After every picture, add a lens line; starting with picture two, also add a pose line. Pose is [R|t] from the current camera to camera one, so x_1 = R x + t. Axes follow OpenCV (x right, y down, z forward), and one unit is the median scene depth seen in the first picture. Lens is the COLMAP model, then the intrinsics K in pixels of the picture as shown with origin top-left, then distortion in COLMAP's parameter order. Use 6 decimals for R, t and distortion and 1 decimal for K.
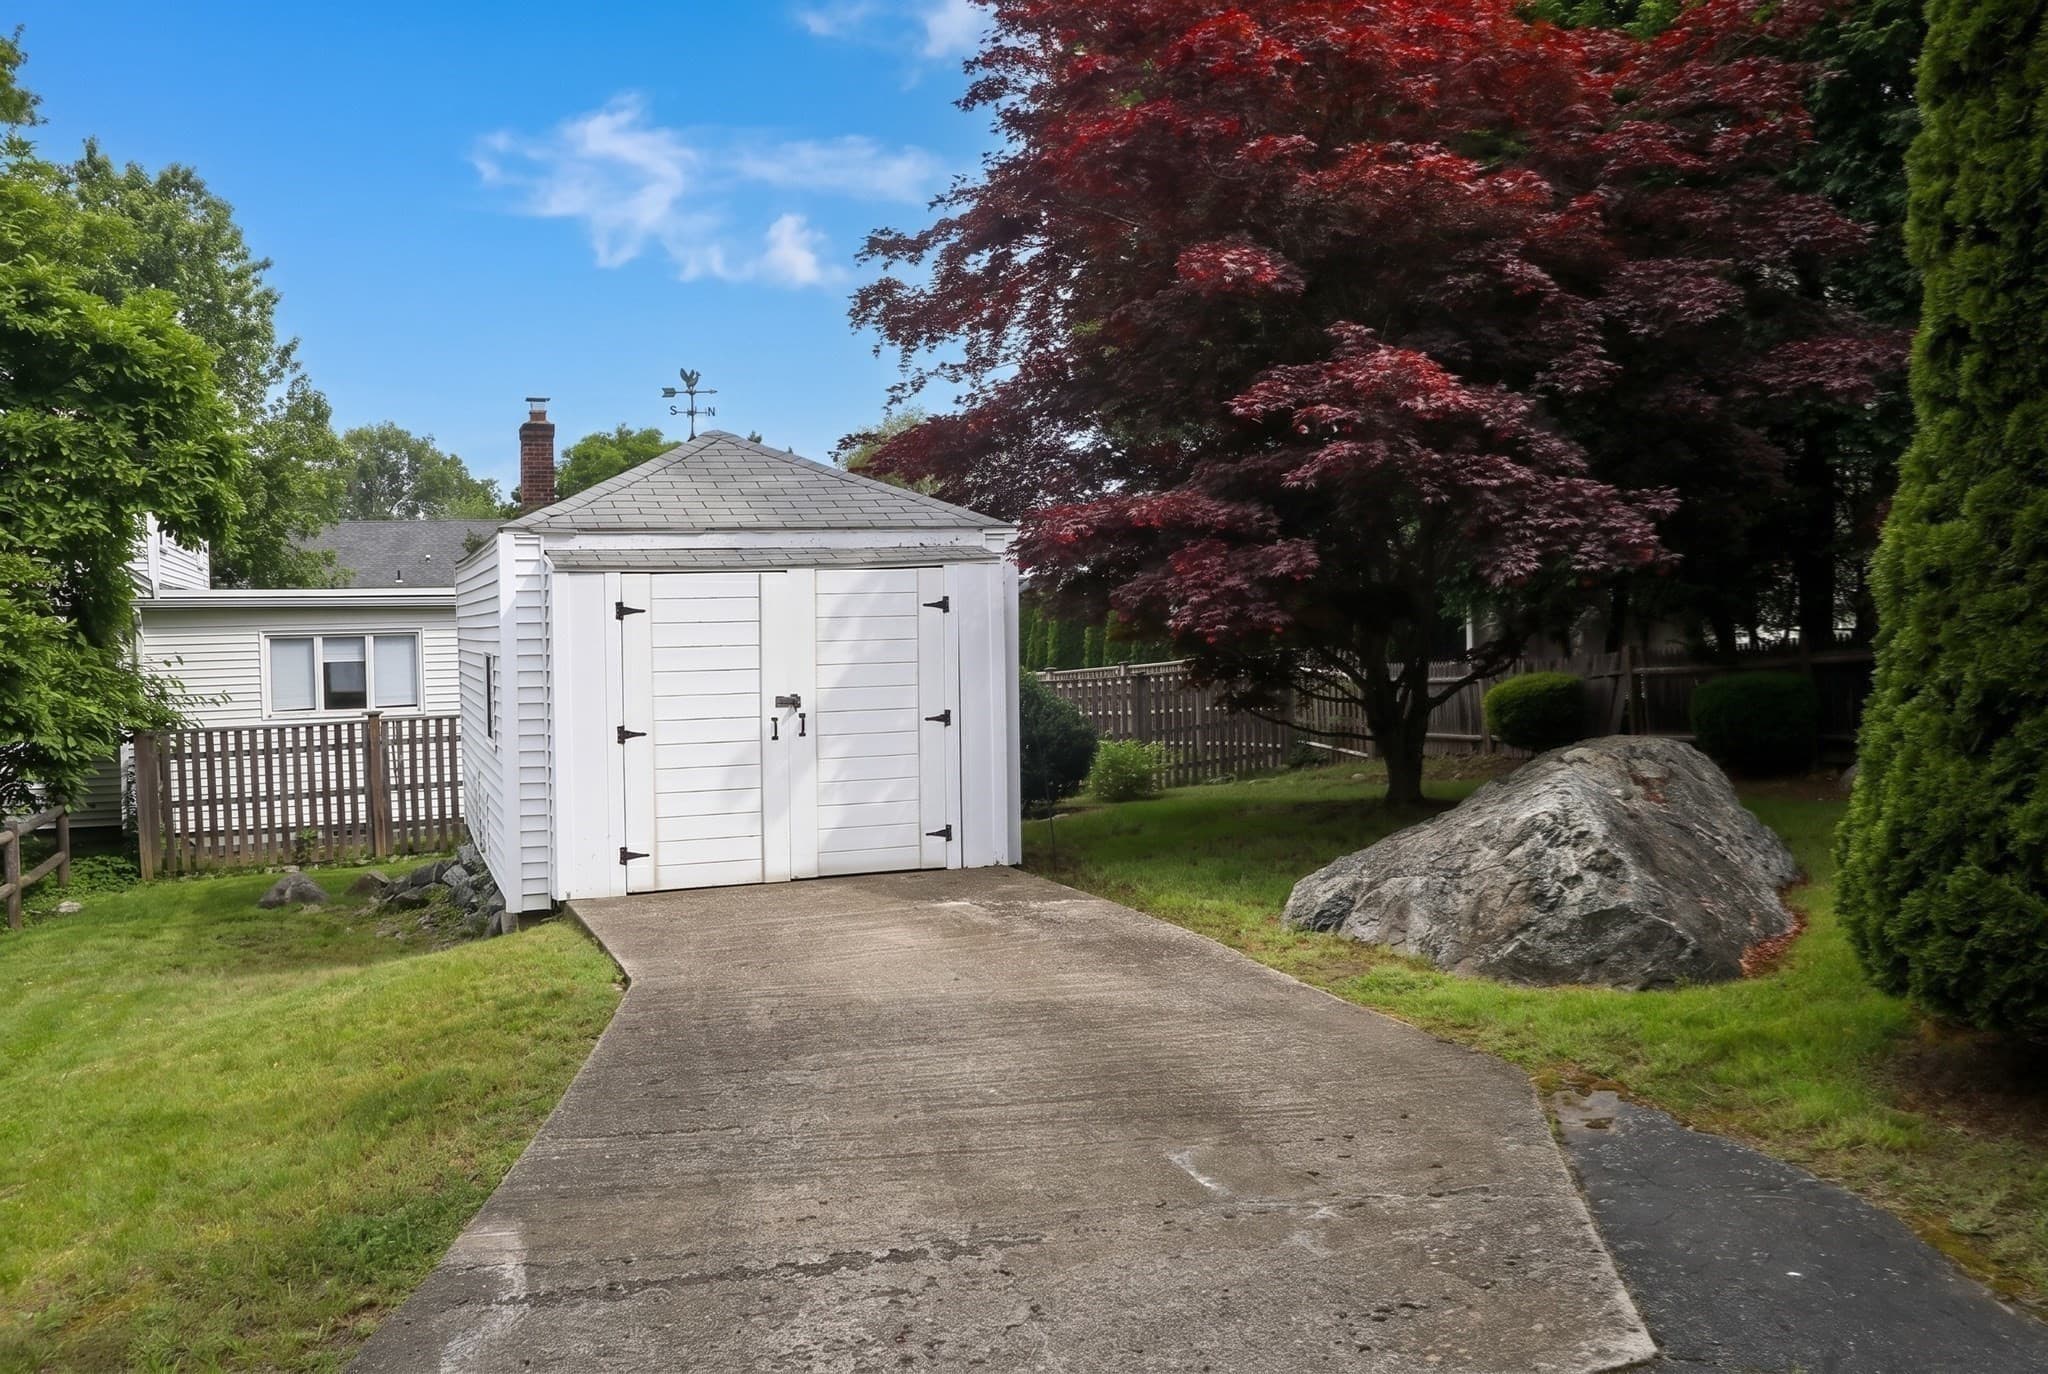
lens RADIAL K [[1638.2, 0, 1024.0], [0, 1638.2, 687.0], [0, 0, 1]] dist [-0.114994, -0.001067]
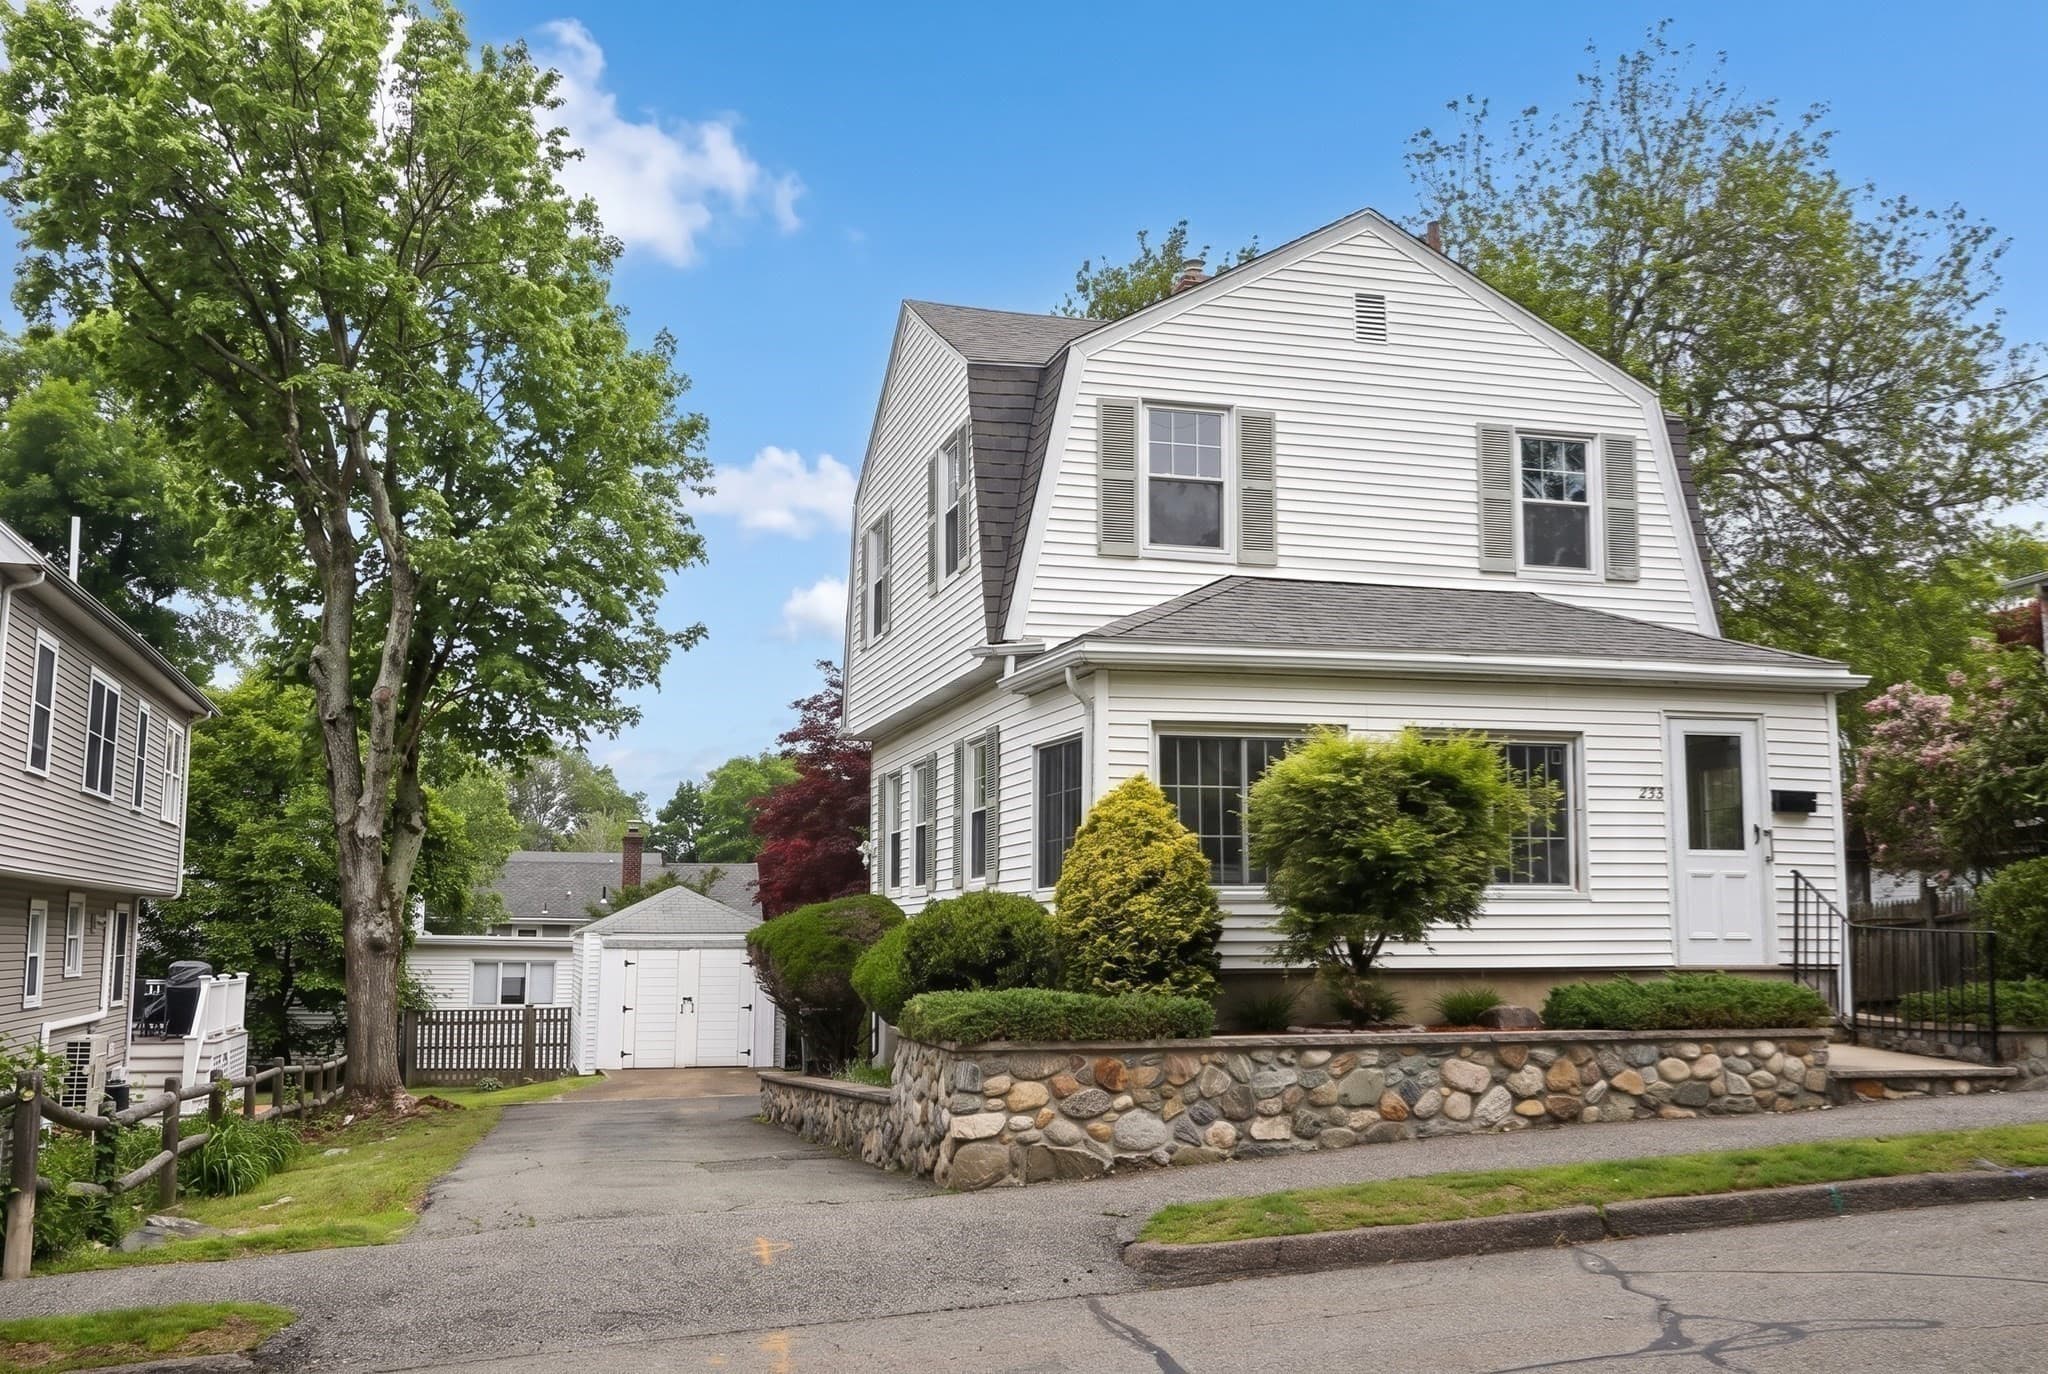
lens RADIAL K [[1915.2, 0, 1055.6], [0, 1915.2, 666.0], [0, 0, 1]] dist [-0.033518, 0.009110]
pose [[0.993888, 0.004940, -0.110282, 0.643031], [-0.024874, 0.983331, -0.180117, 0.017285], [0.107554, 0.181759, 0.977443, -1.690648]]
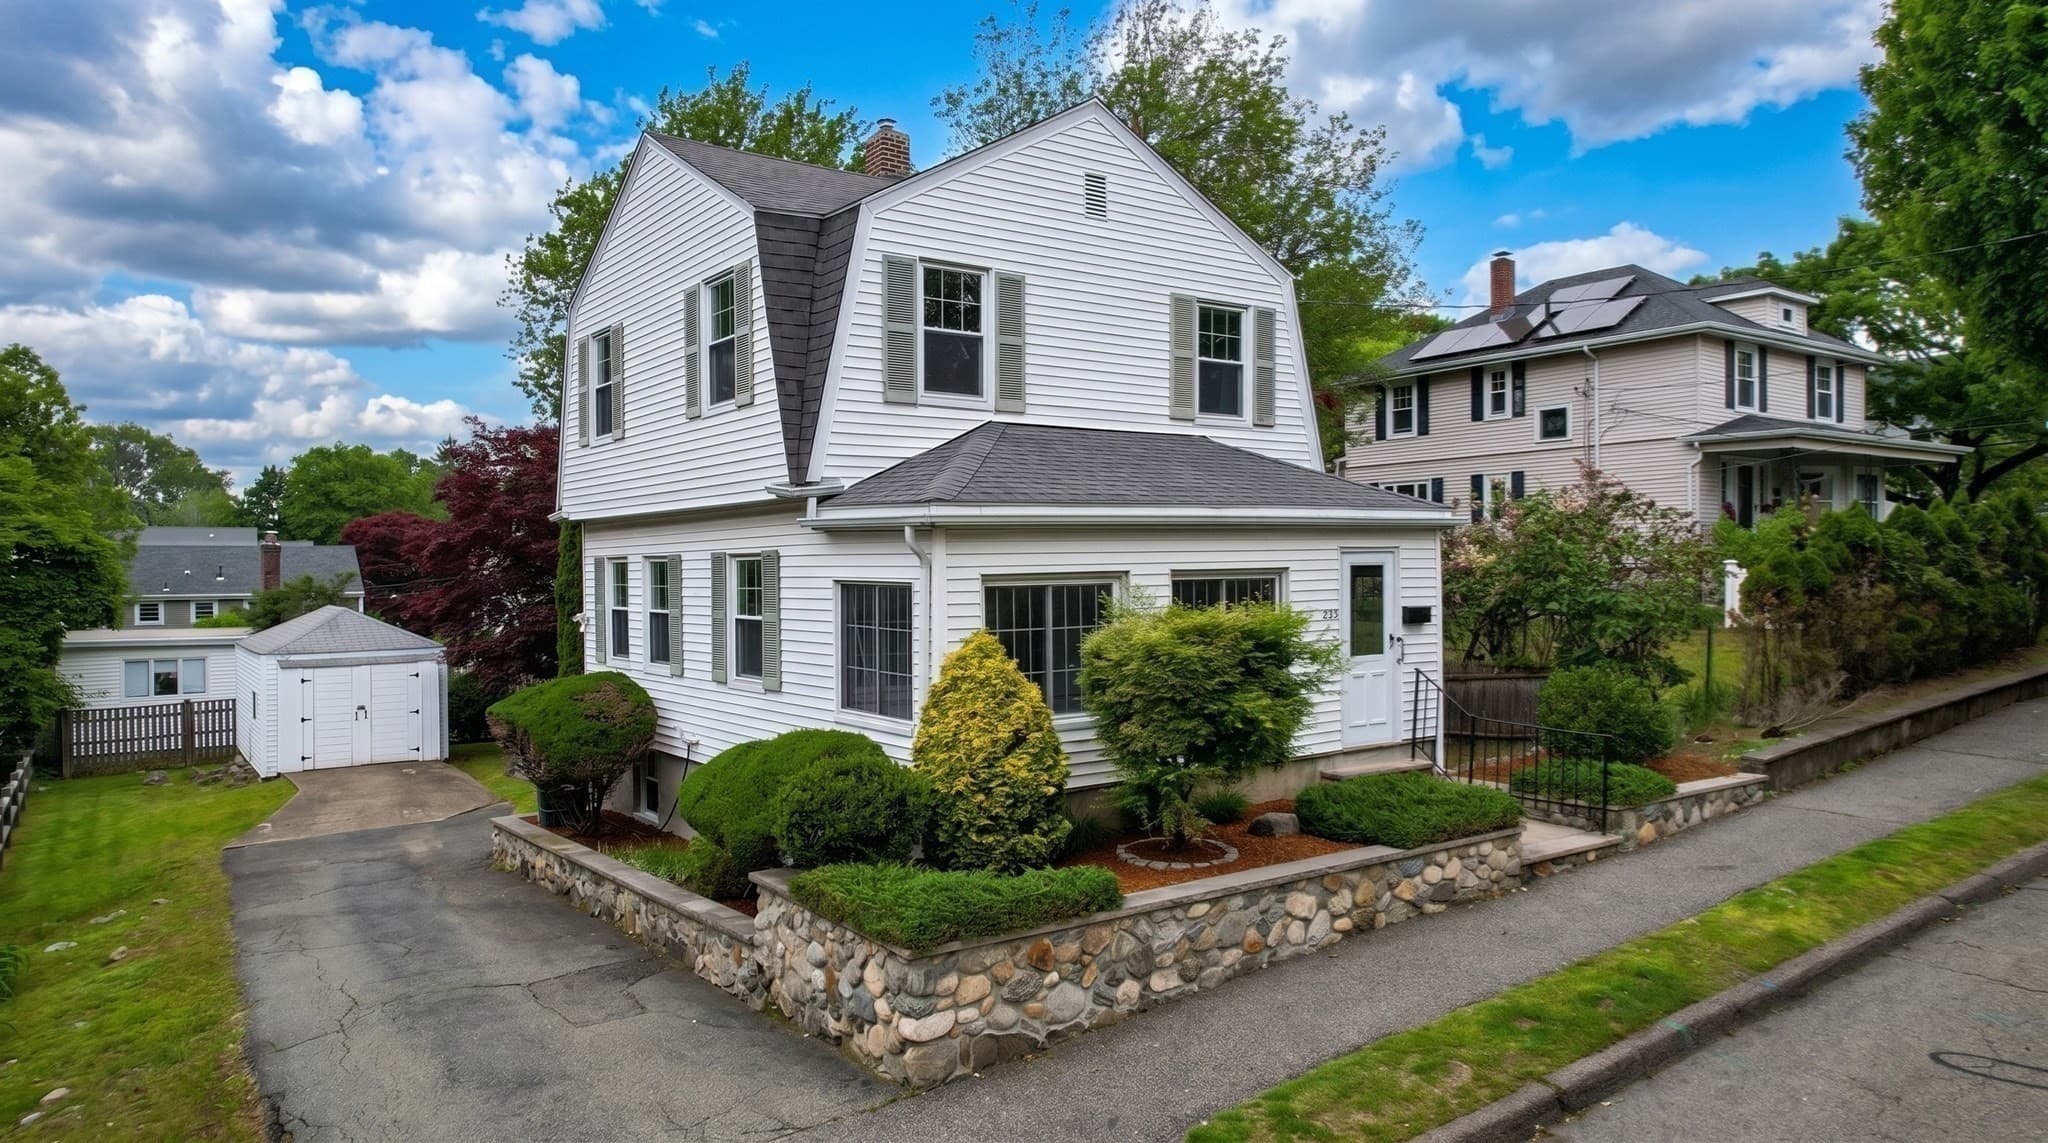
lens RADIAL K [[1298.1, 0, 1024.0], [0, 1298.1, 571.5], [0, 0, 1]] dist [-0.023510, 0.002744]
pose [[0.970553, 0.007908, 0.240758, 0.398811], [0.001299, 0.999275, -0.038058, -0.126555], [-0.240884, 0.037250, 0.969839, -1.393942]]
